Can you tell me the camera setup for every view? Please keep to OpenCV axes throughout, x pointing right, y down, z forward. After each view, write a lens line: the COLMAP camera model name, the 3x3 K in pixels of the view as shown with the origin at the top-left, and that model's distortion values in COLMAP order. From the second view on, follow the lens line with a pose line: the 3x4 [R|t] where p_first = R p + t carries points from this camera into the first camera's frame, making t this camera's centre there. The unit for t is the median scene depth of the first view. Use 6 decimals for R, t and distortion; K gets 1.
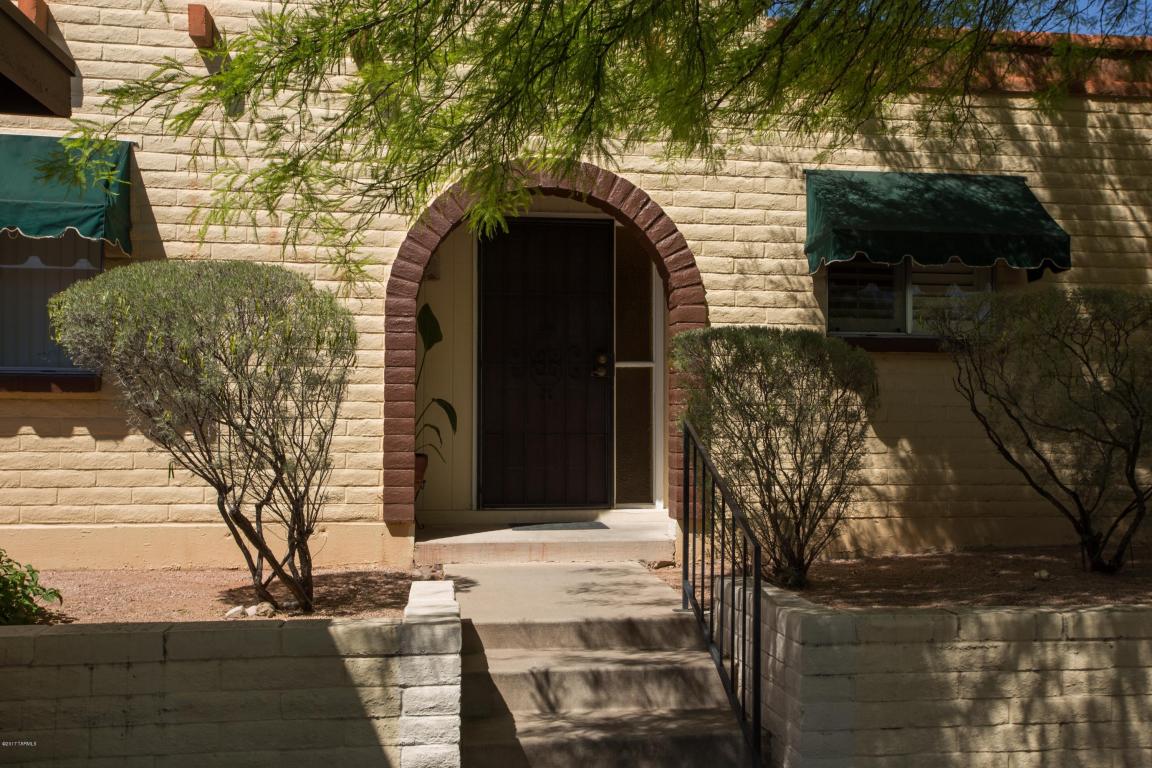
lens RADIAL K [[1226.1, 0, 576.0], [0, 1226.1, 384.0], [0, 0, 1]] dist [-0.000327, -0.002435]
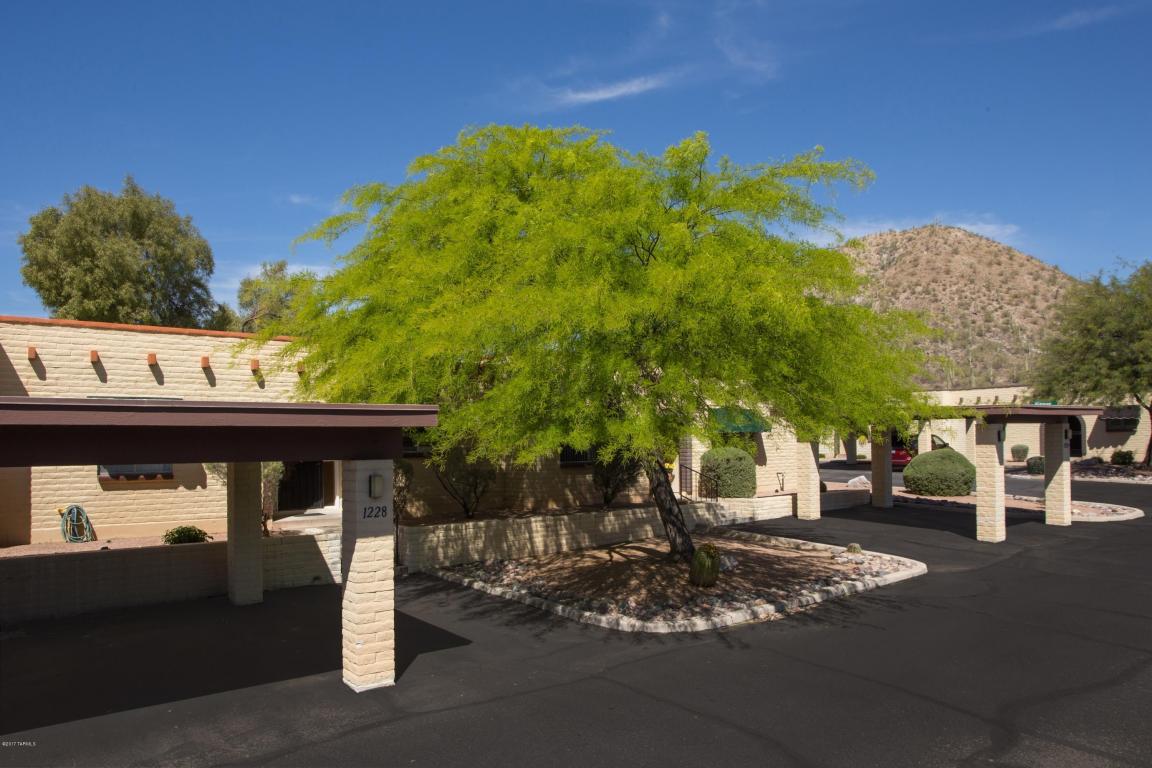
lens RADIAL K [[786.4, 0, 576.0], [0, 786.4, 384.0], [0, 0, 1]] dist [-0.042210, 0.000947]
pose [[0.875840, 0.020071, 0.482183, -0.433668], [0.001823, 0.998990, -0.044894, -0.142051], [-0.482597, 0.040199, 0.874919, -1.223835]]
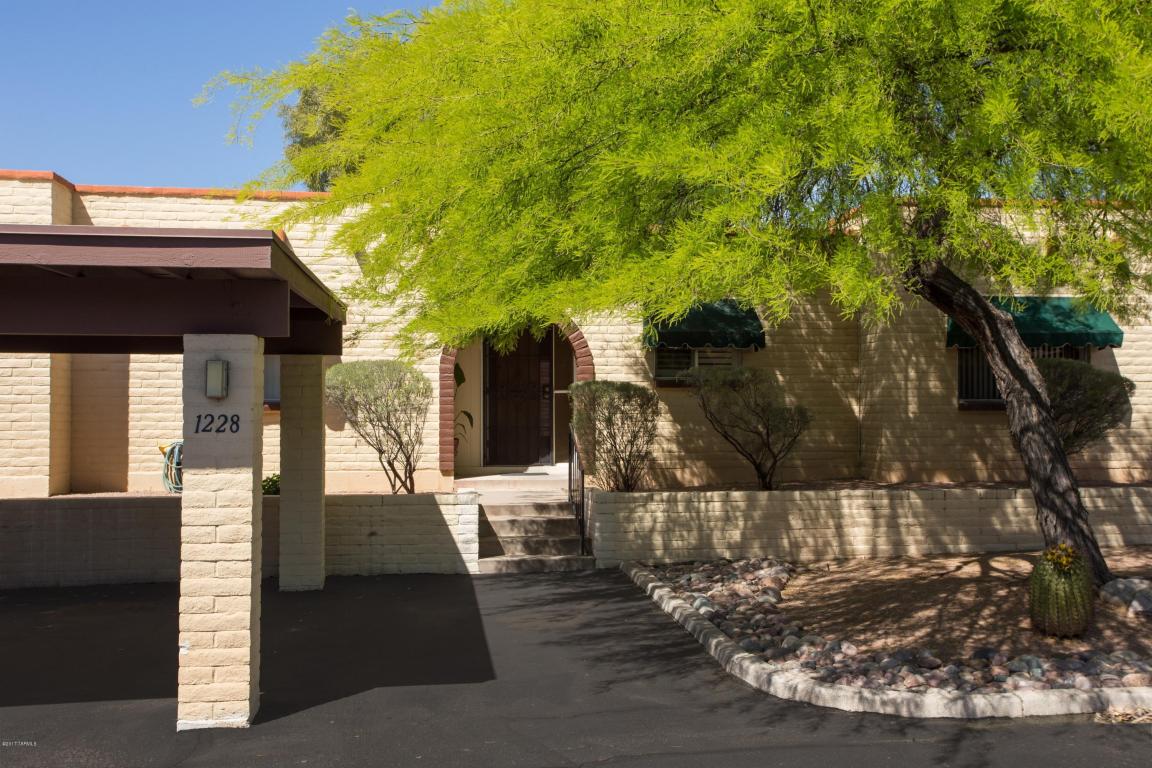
lens RADIAL K [[1211.6, 0, 575.4], [0, 1211.6, 339.7], [0, 0, 1]] dist [-0.006196, 0.008845]
pose [[0.999959, -0.005602, -0.007158, 0.096492], [0.005434, 0.999715, -0.023240, -0.064312], [0.007286, 0.023200, 0.999704, -1.114067]]
